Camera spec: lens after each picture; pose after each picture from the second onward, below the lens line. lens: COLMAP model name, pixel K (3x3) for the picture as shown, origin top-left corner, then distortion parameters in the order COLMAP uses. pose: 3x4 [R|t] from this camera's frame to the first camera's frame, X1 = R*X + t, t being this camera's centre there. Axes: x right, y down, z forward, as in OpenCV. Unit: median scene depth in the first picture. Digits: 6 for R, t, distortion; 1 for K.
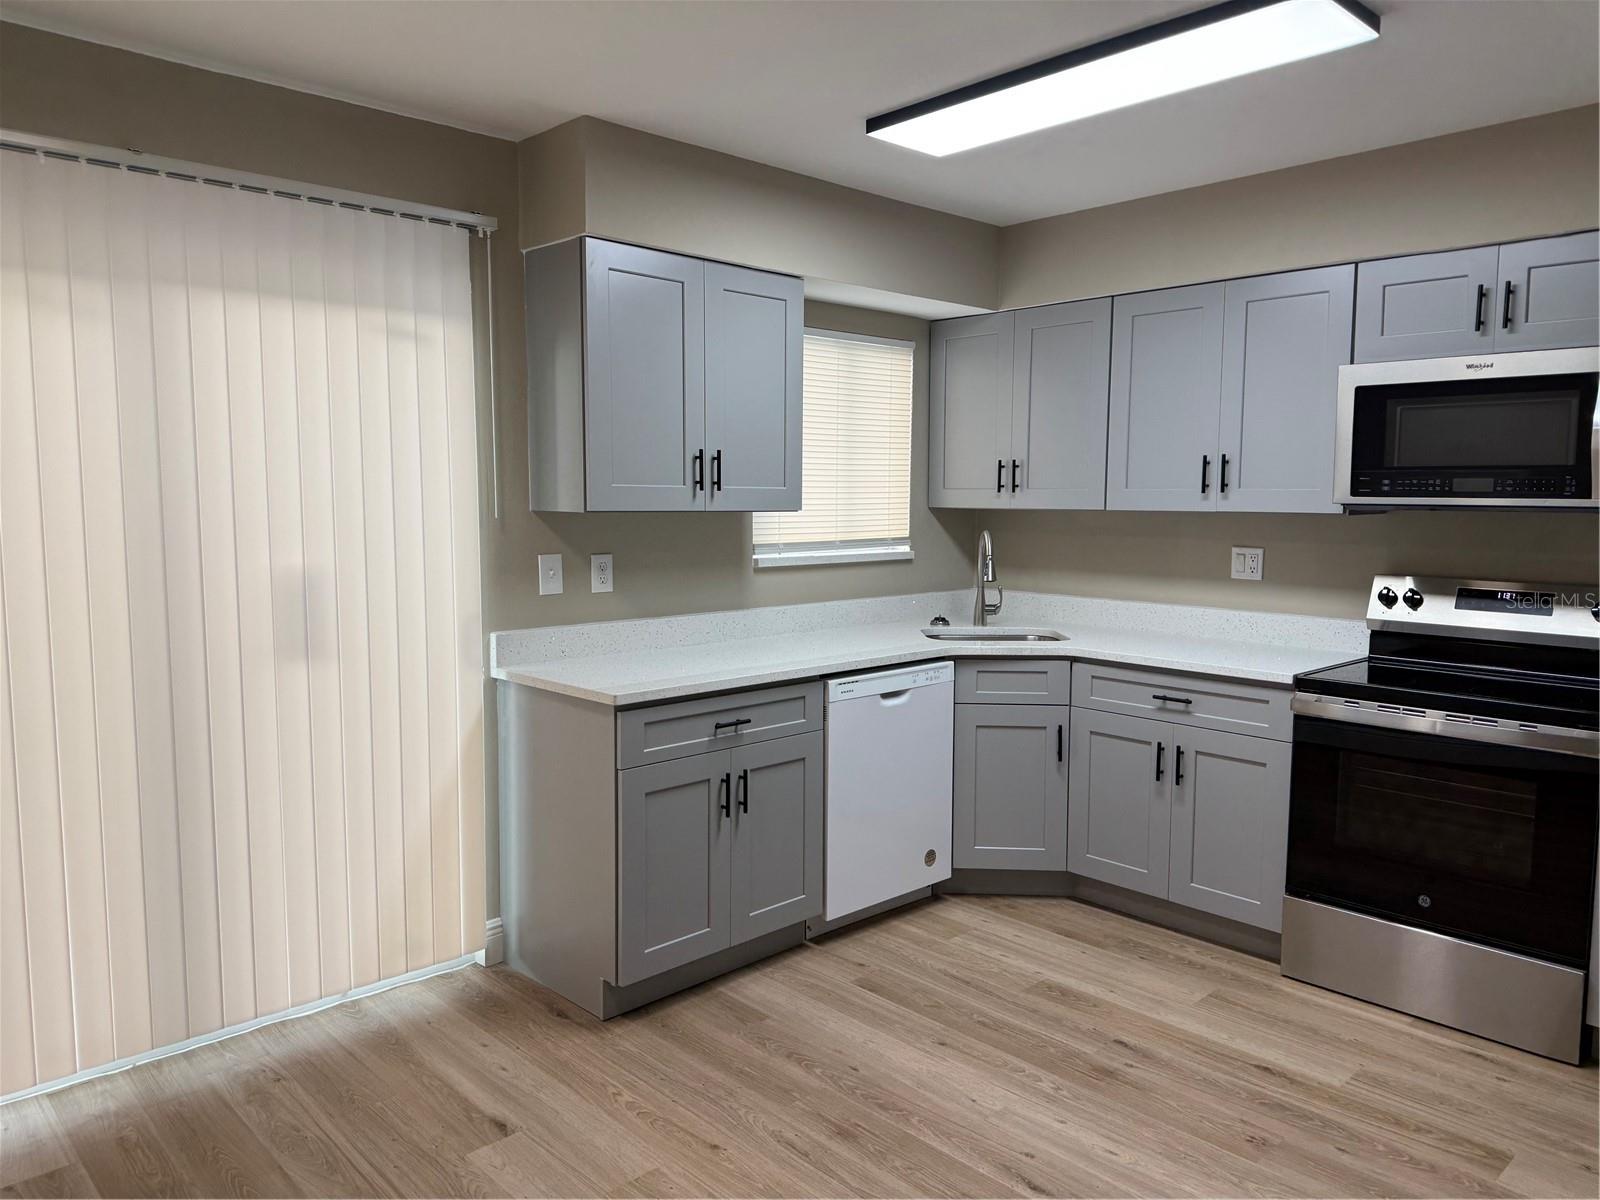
lens RADIAL K [[1136.1, 0, 804.5], [0, 1136.1, 590.1], [0, 0, 1]] dist [0.086631, -0.107701]
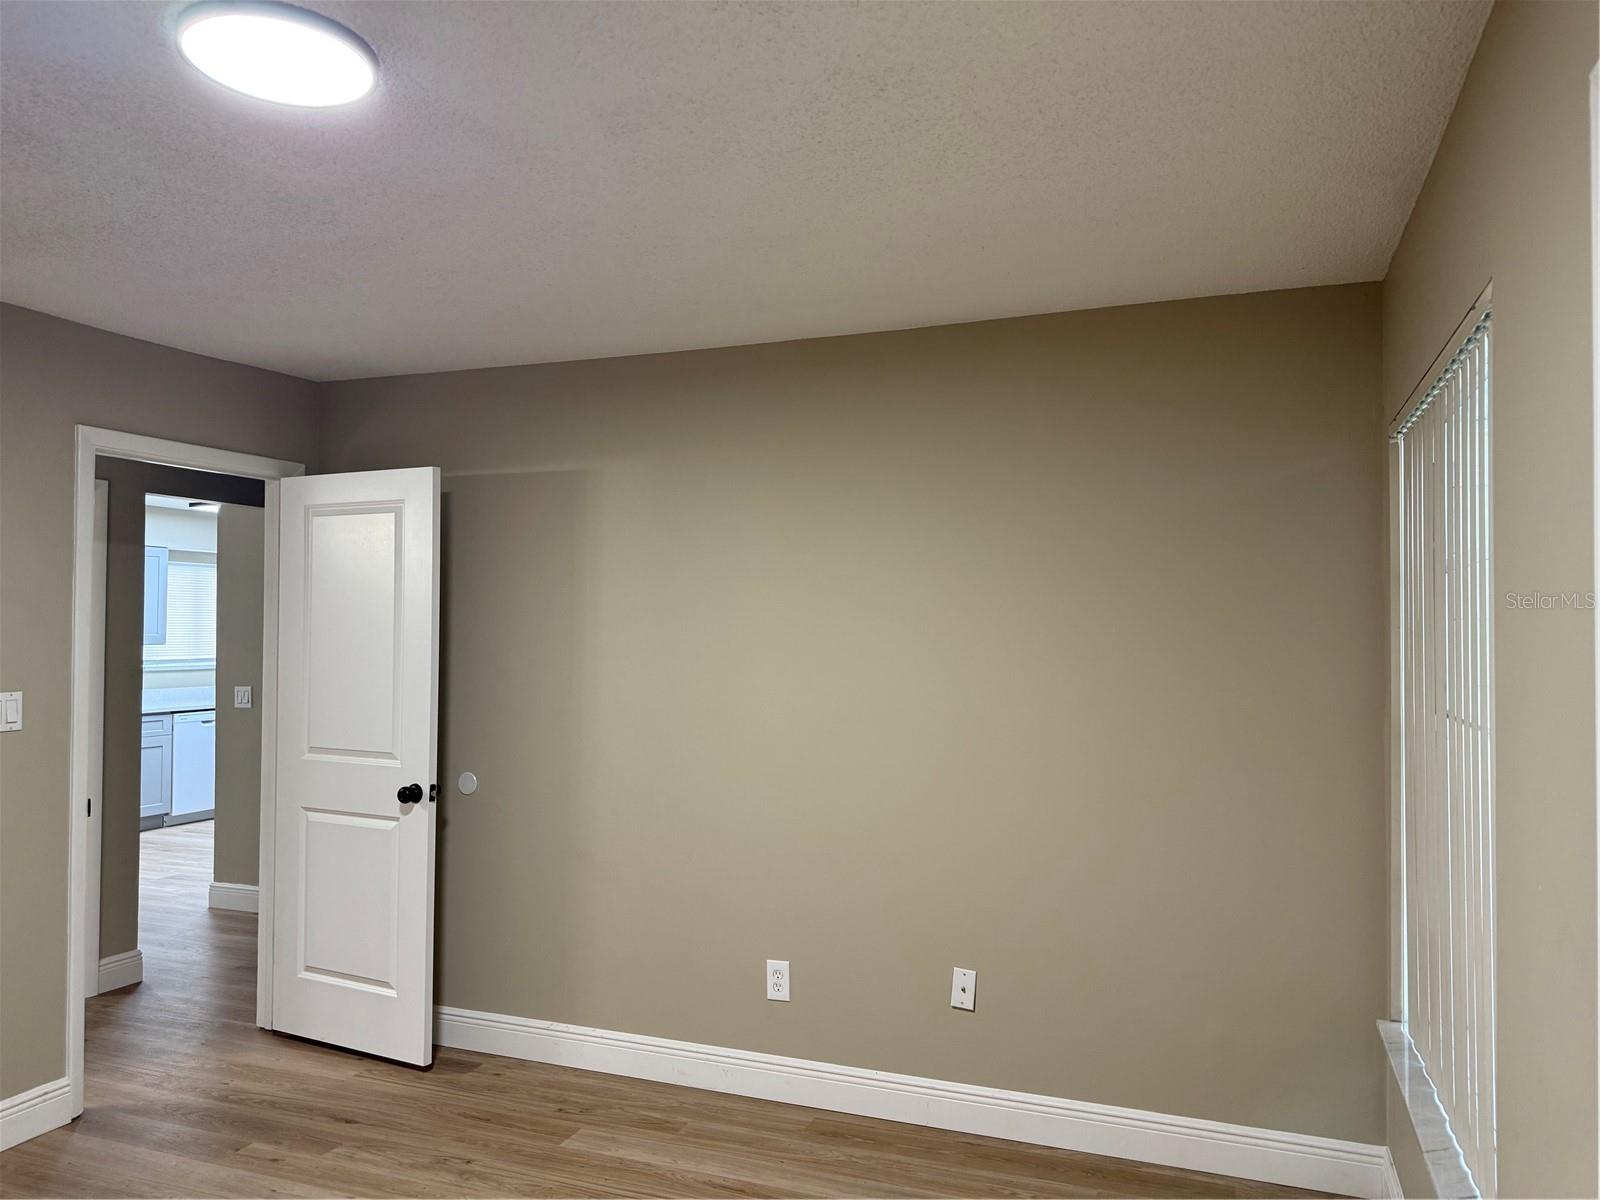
lens RADIAL K [[1138.3, 0, 805.3], [0, 1138.3, 601.7], [0, 0, 1]] dist [0.080867, -0.127783]
pose [[0.900874, 0.002524, 0.434073, 0.180769], [0.043747, 0.994364, -0.096576, 0.150075], [-0.431870, 0.105992, 0.895686, -1.977736]]
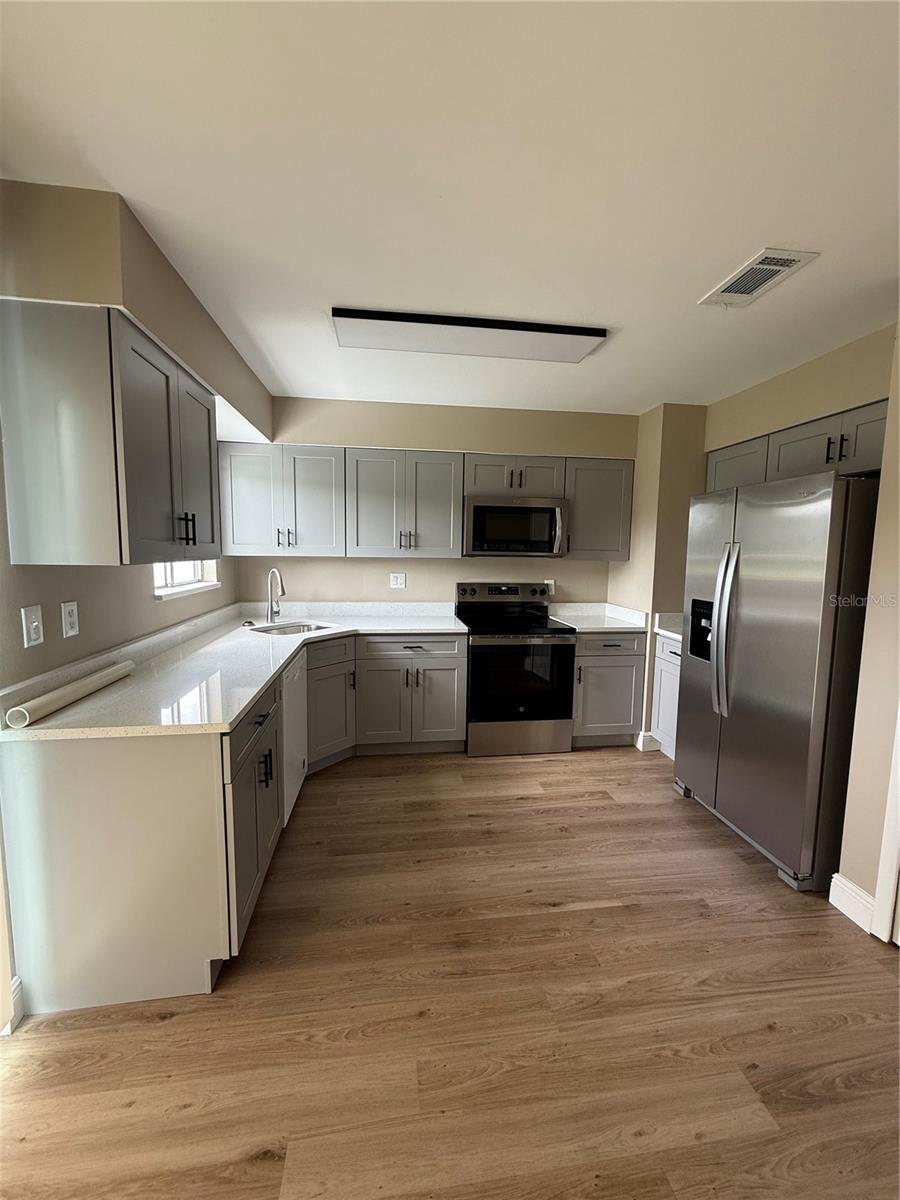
lens RADIAL K [[479.5, 0, 448.4], [0, 479.5, 596.6], [0, 0, 1]] dist [0.001394, 0.000435]
pose [[0.579566, -0.076736, 0.811304, -0.384743], [0.058567, 0.996905, 0.052453, -0.044384], [-0.812818, 0.017115, 0.582266, 0.479281]]
